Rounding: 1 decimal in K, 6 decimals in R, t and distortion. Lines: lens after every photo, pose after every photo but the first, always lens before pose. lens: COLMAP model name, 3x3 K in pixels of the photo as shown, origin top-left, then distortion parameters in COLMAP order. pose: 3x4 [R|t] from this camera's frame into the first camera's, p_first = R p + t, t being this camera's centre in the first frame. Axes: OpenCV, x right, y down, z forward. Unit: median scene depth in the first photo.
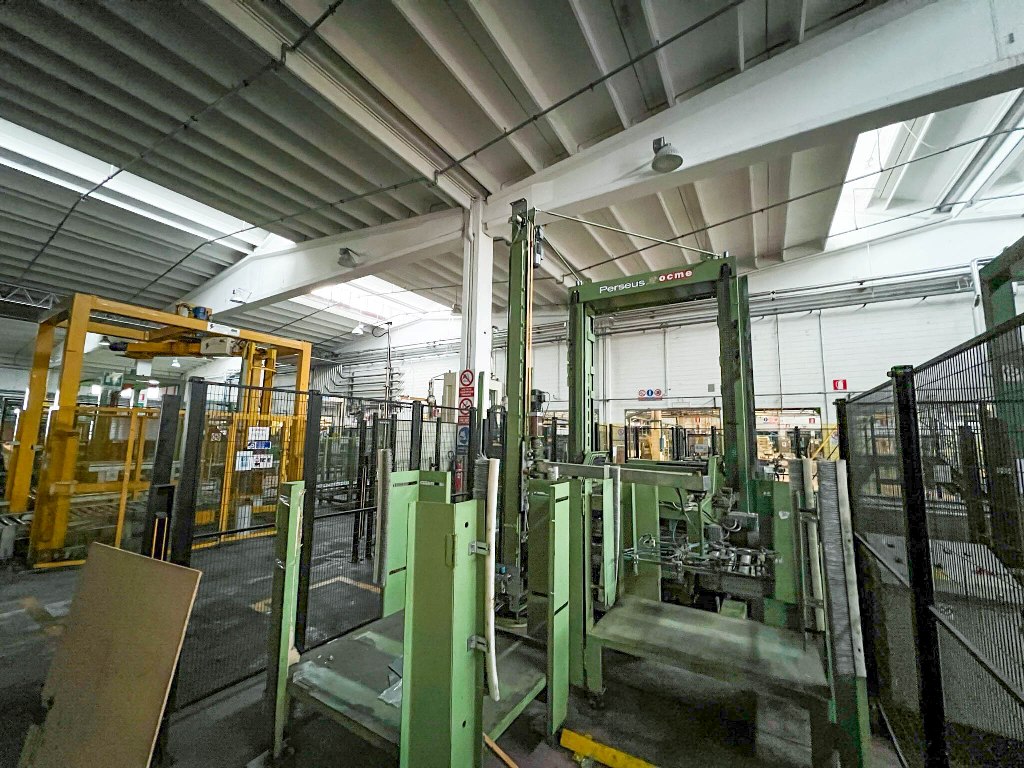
lens RADIAL K [[410.6, 0, 513.3], [0, 410.6, 386.5], [0, 0, 1]] dist [-0.000099, 0.000023]
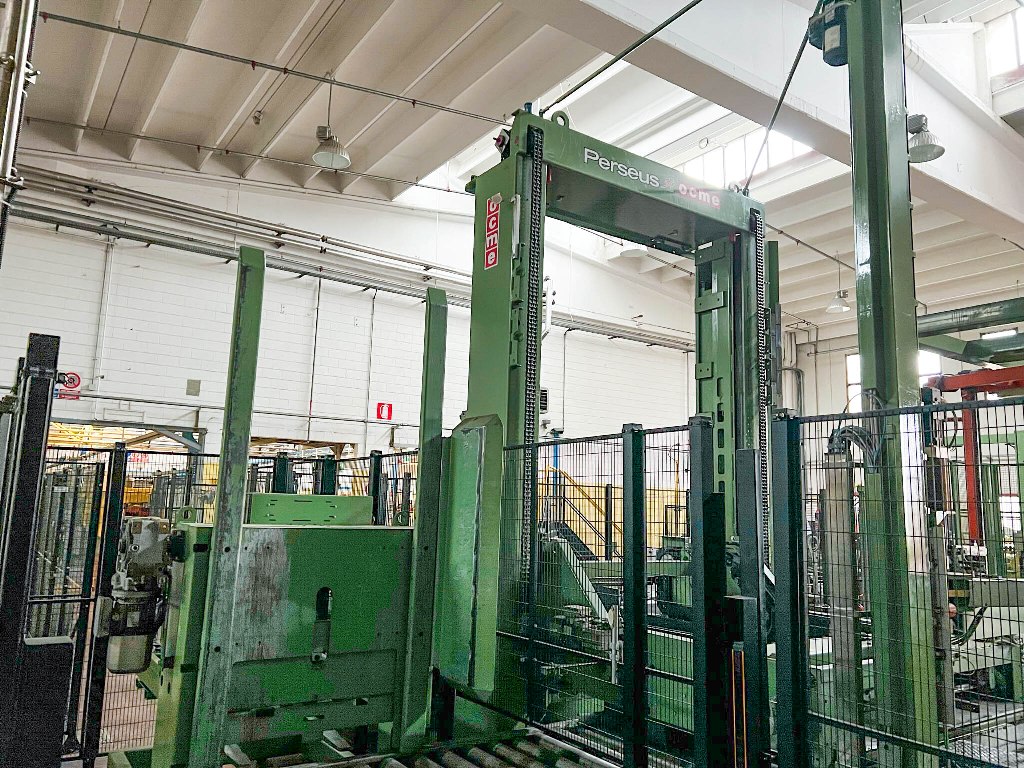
lens RADIAL K [[768.4, 0, 512.9], [0, 768.4, 384.9], [0, 0, 1]] dist [0.053206, 0.000165]
pose [[0.395280, 0.137635, 0.908191, -0.225545], [-0.133745, 0.986798, -0.091337, 0.037335], [-0.908772, -0.085363, 0.408469, 0.313653]]
